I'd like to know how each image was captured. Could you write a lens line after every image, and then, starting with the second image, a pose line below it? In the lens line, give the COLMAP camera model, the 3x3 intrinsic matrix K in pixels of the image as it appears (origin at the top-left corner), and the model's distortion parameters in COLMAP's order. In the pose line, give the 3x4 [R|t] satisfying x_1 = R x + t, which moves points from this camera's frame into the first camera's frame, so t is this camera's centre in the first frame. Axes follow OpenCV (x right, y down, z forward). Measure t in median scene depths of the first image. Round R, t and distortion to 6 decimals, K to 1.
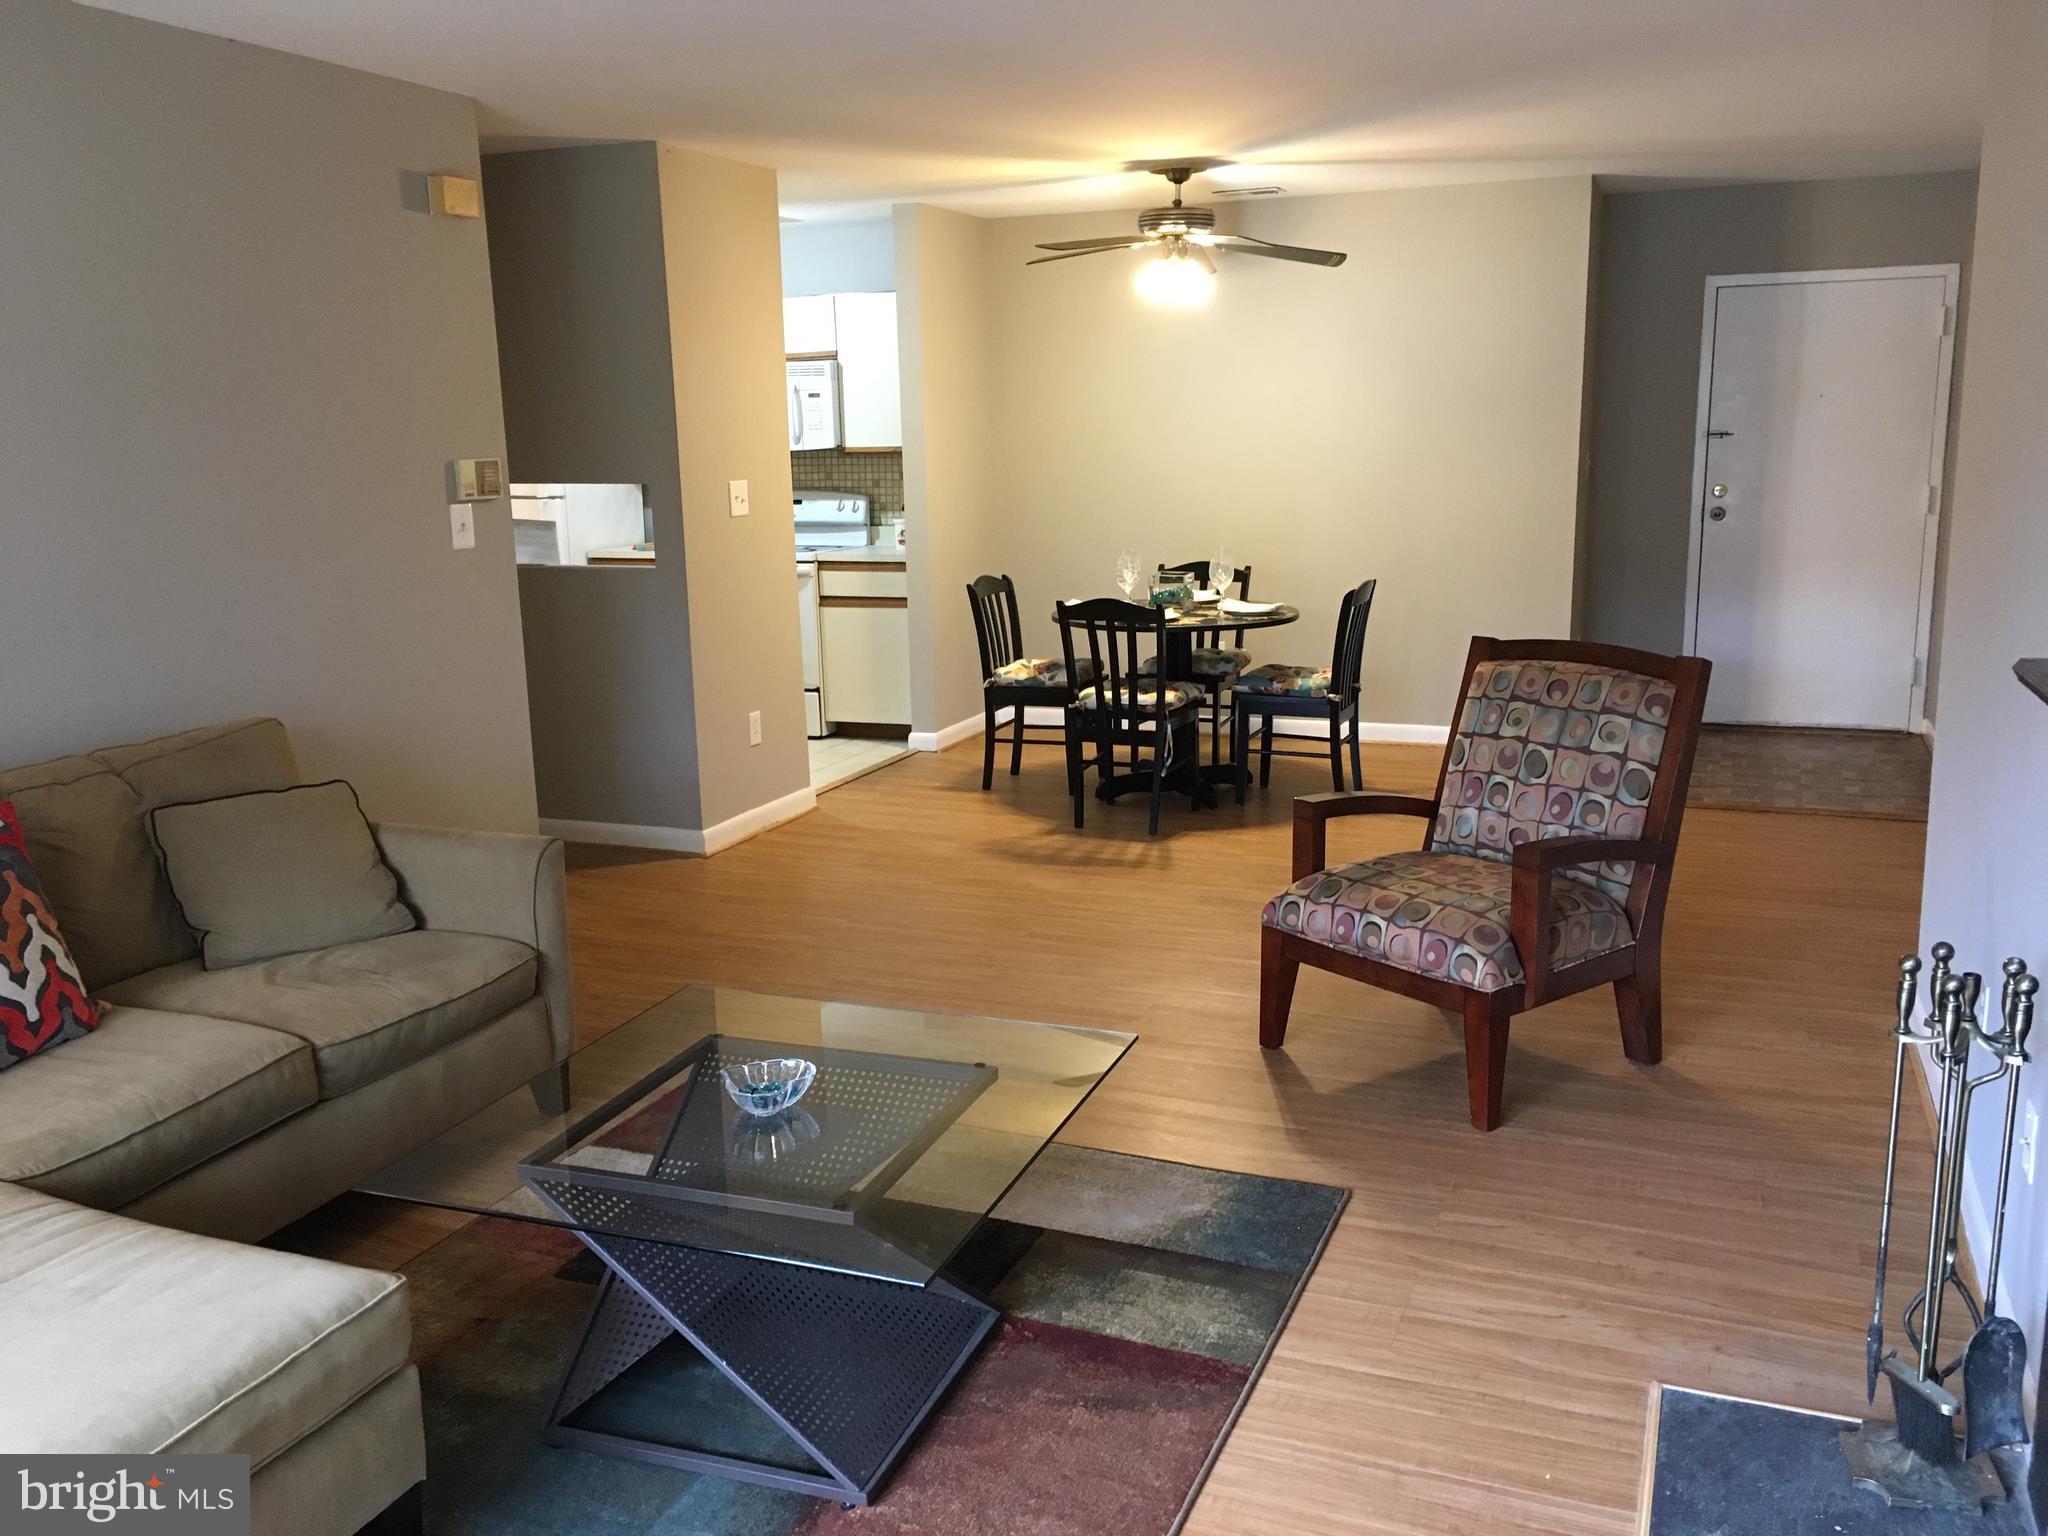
lens RADIAL K [[1741.4, 0, 1020.6], [0, 1741.4, 777.3], [0, 0, 1]] dist [0.089363, -0.128217]
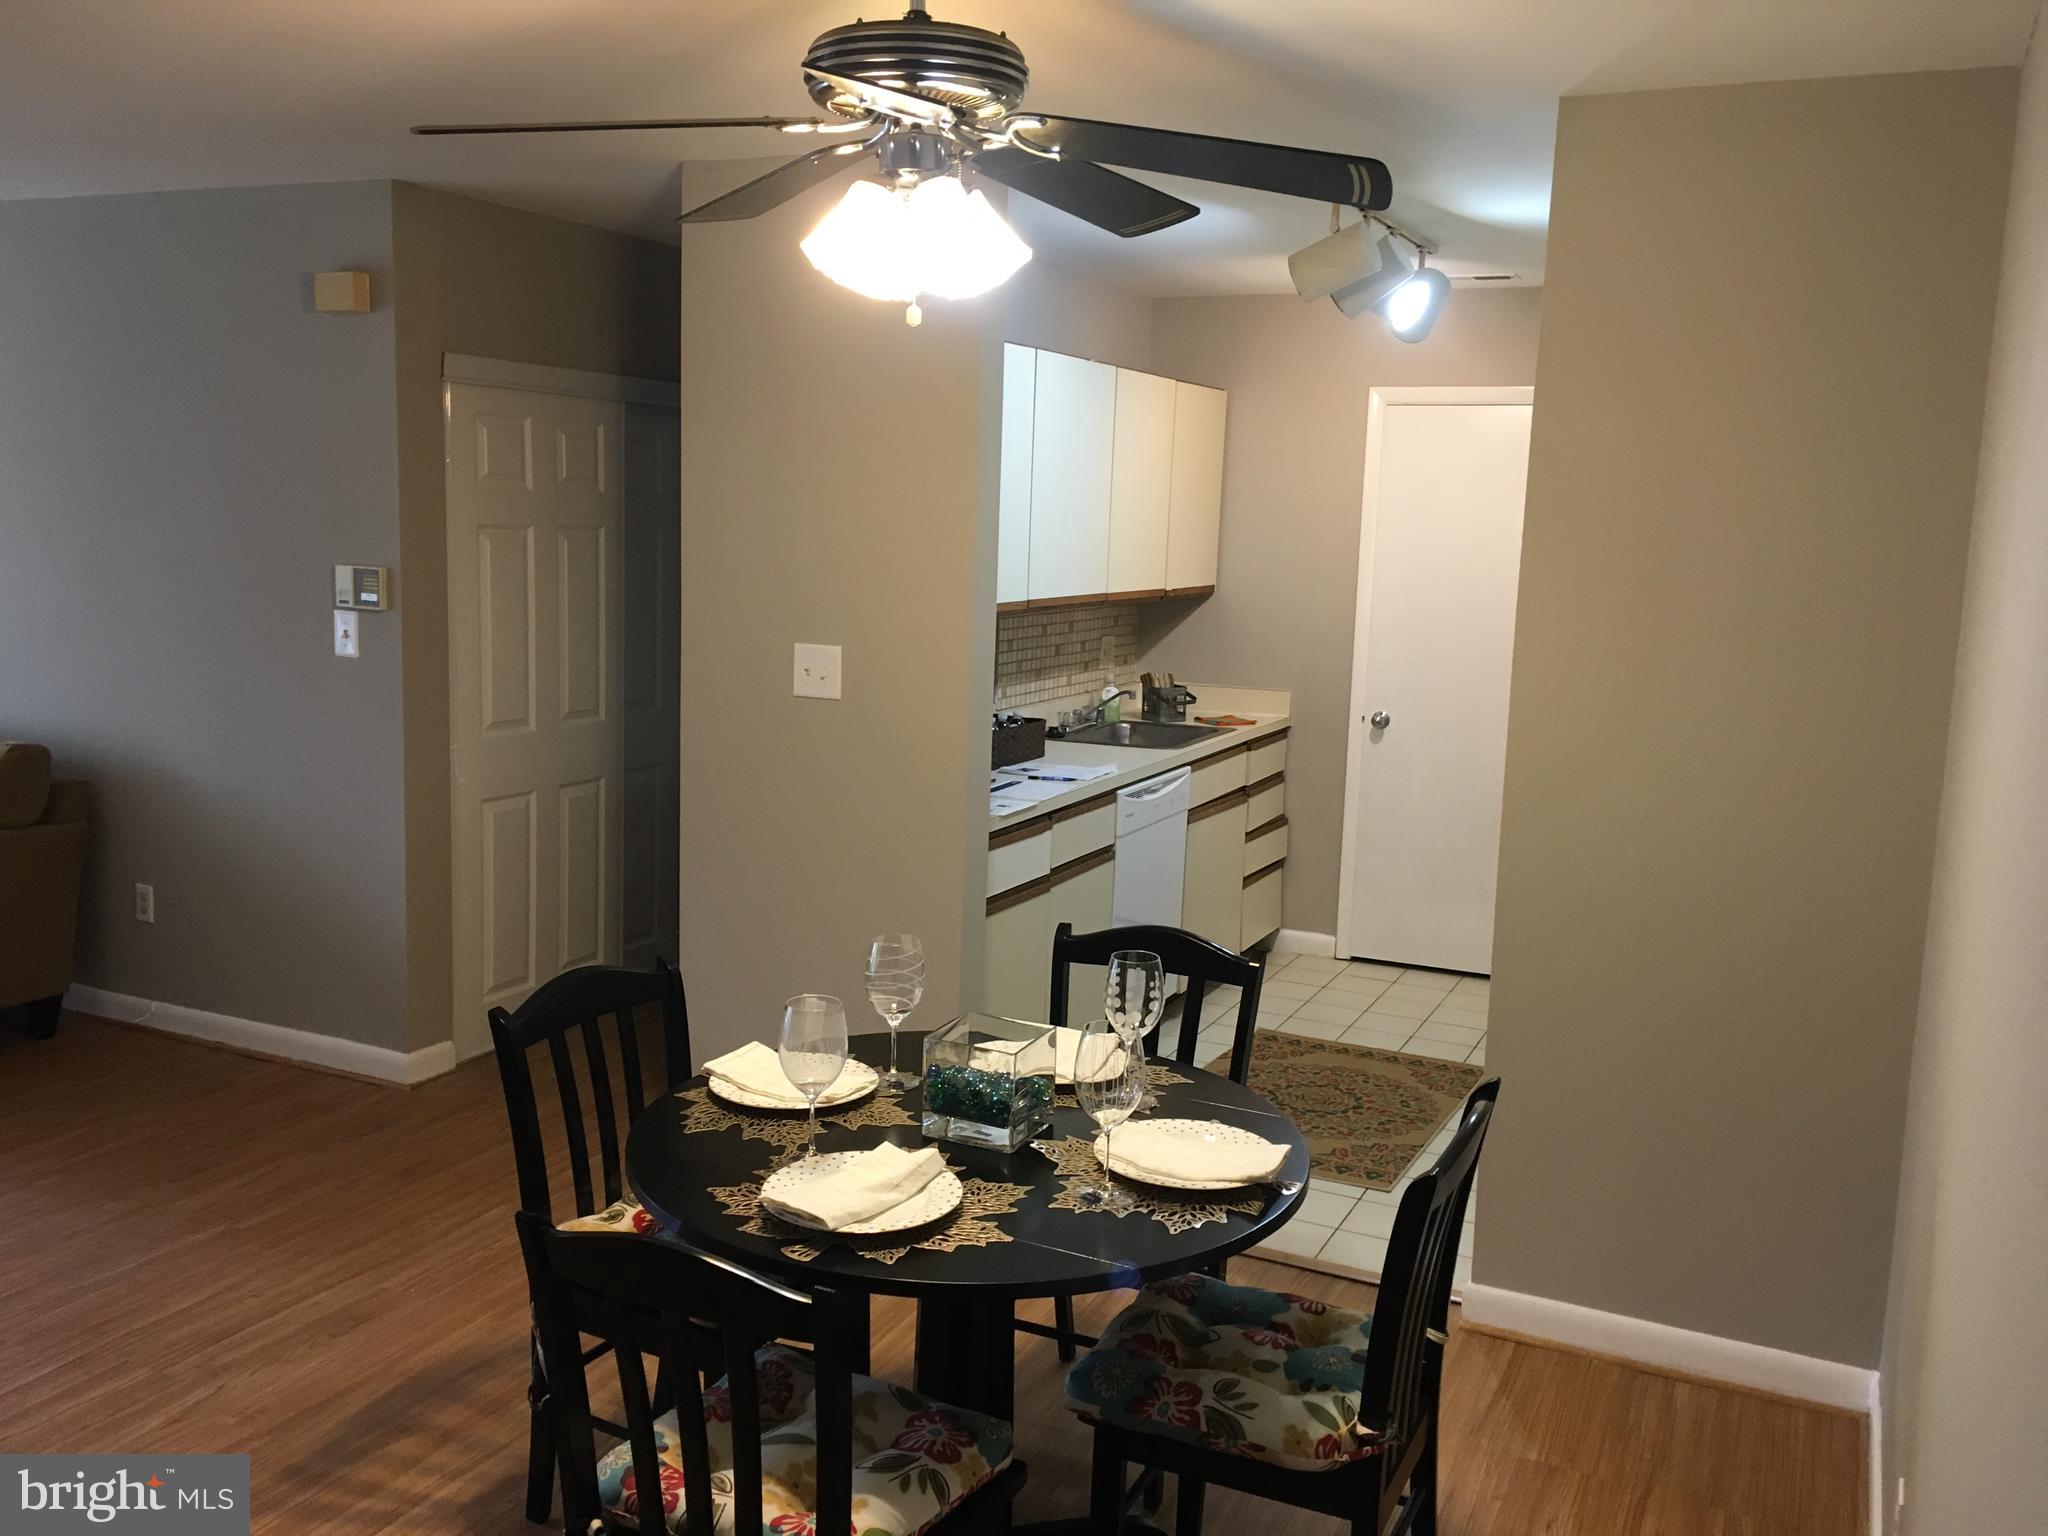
lens RADIAL K [[1741.4, 0, 1020.6], [0, 1741.4, 777.3], [0, 0, 1]] dist [0.089363, -0.128217]
pose [[-0.058855, 0.171417, -0.983439, 0.512671], [-0.236054, 0.954819, 0.180555, -0.274958], [0.969956, 0.242771, -0.015732, 1.168671]]
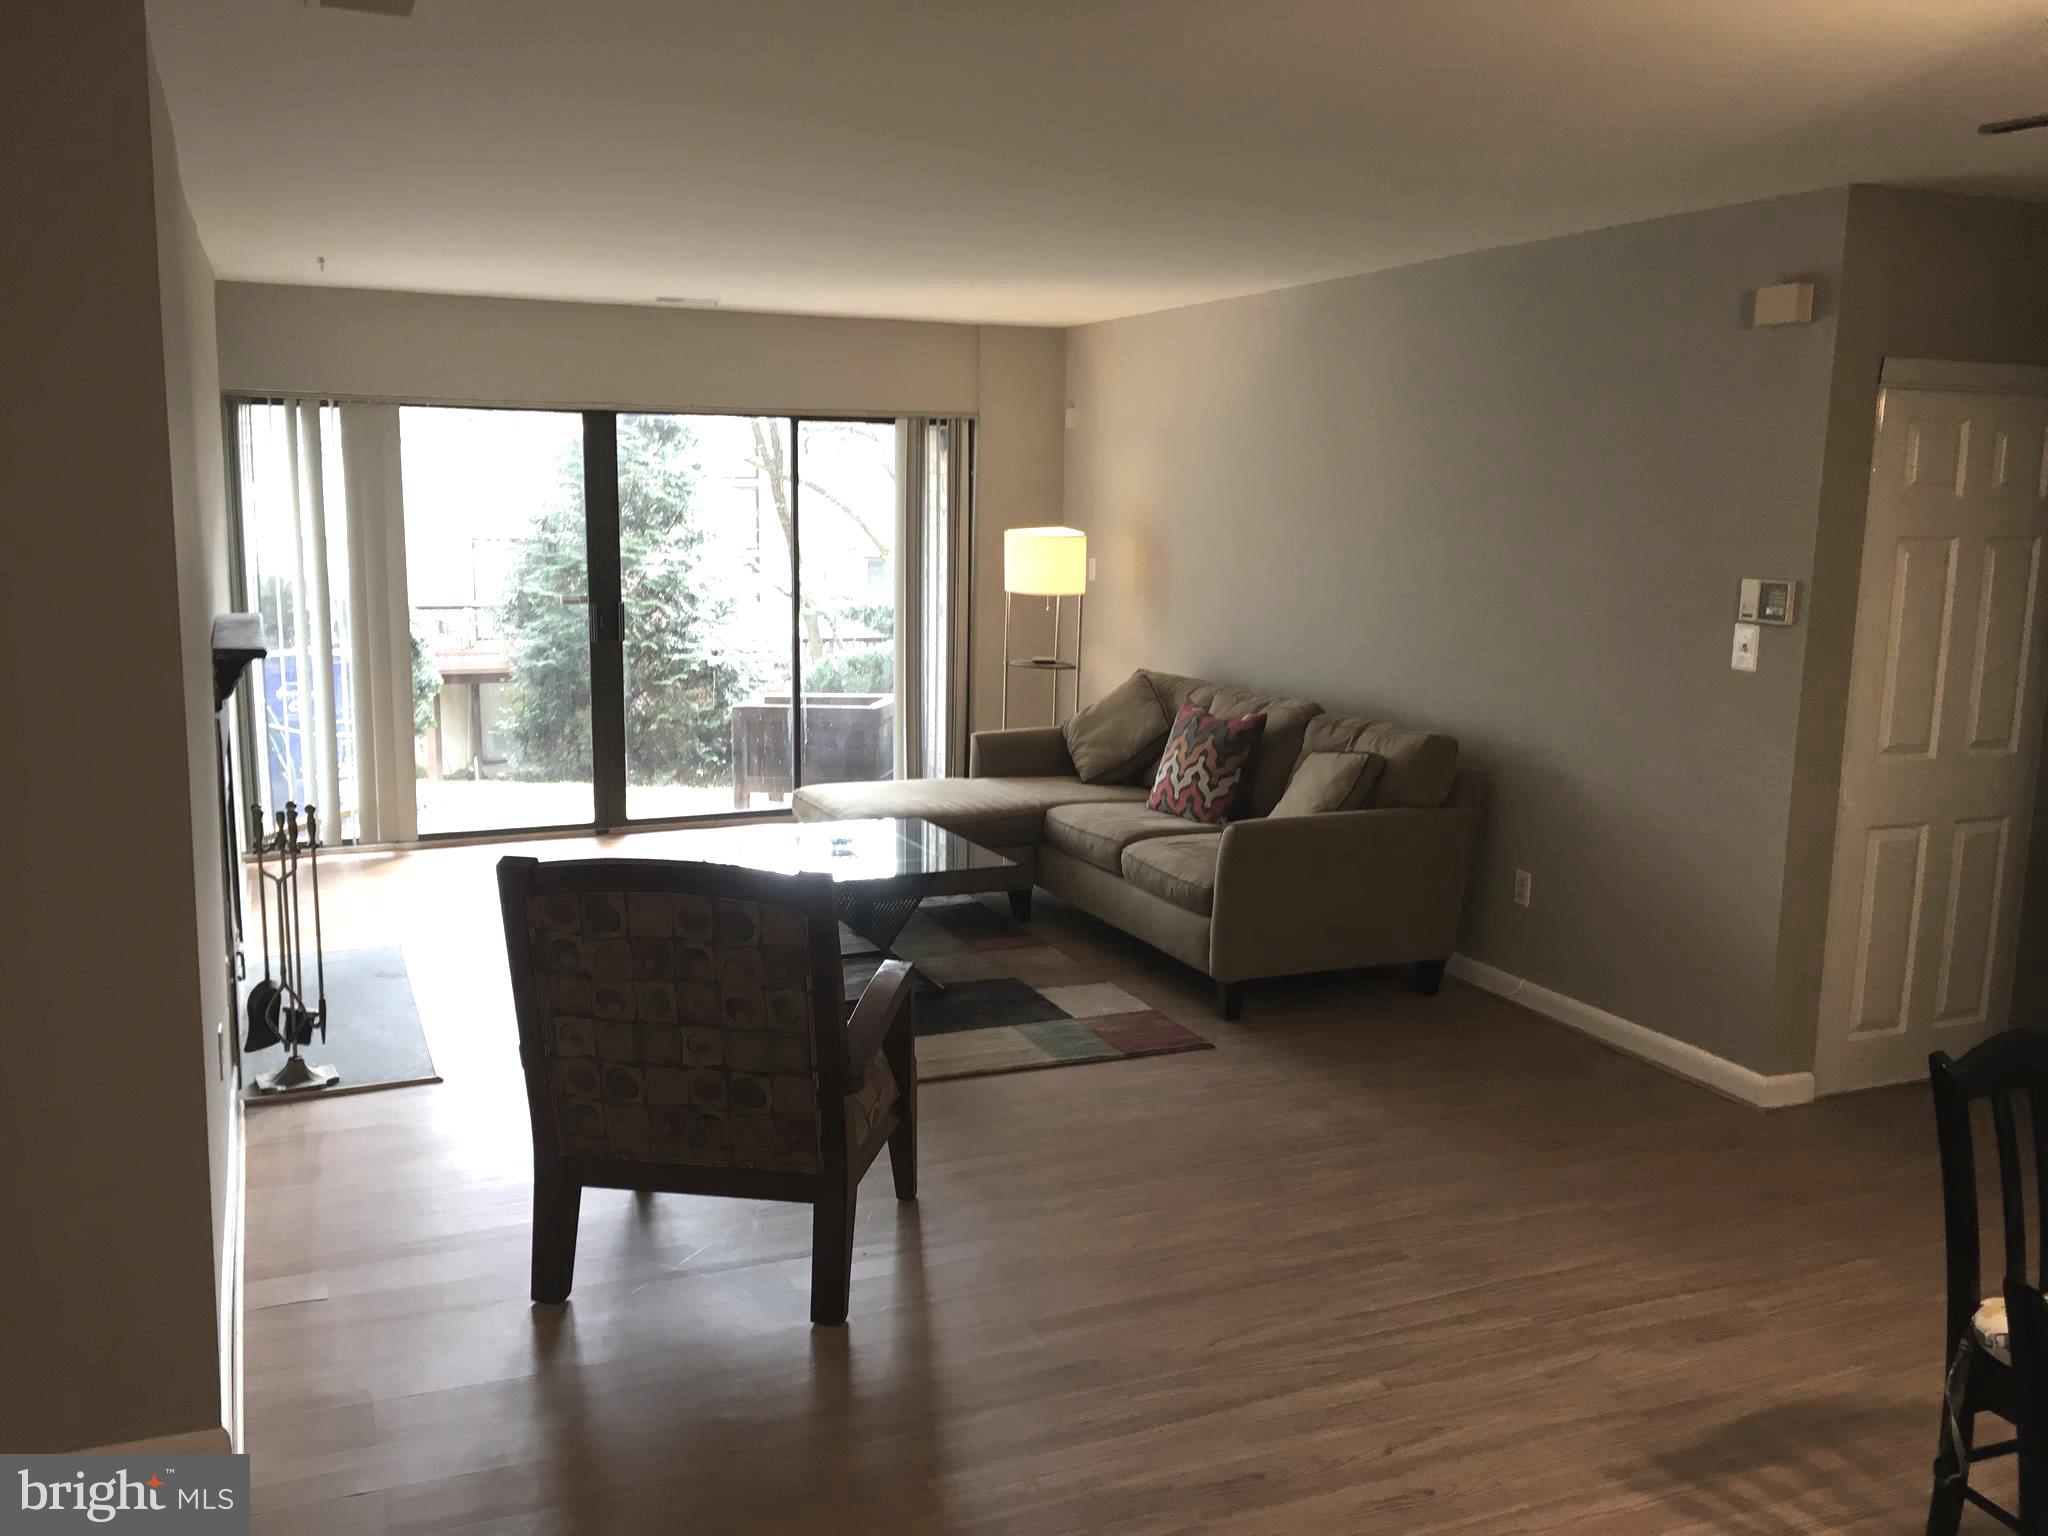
lens RADIAL K [[1741.4, 0, 1020.6], [0, 1741.4, 777.3], [0, 0, 1]] dist [0.089363, -0.128217]
pose [[-0.703423, 0.126702, -0.699388, 0.533131], [-0.146455, 0.937032, 0.317053, -0.269939], [0.695520, 0.325452, -0.640573, 1.142519]]
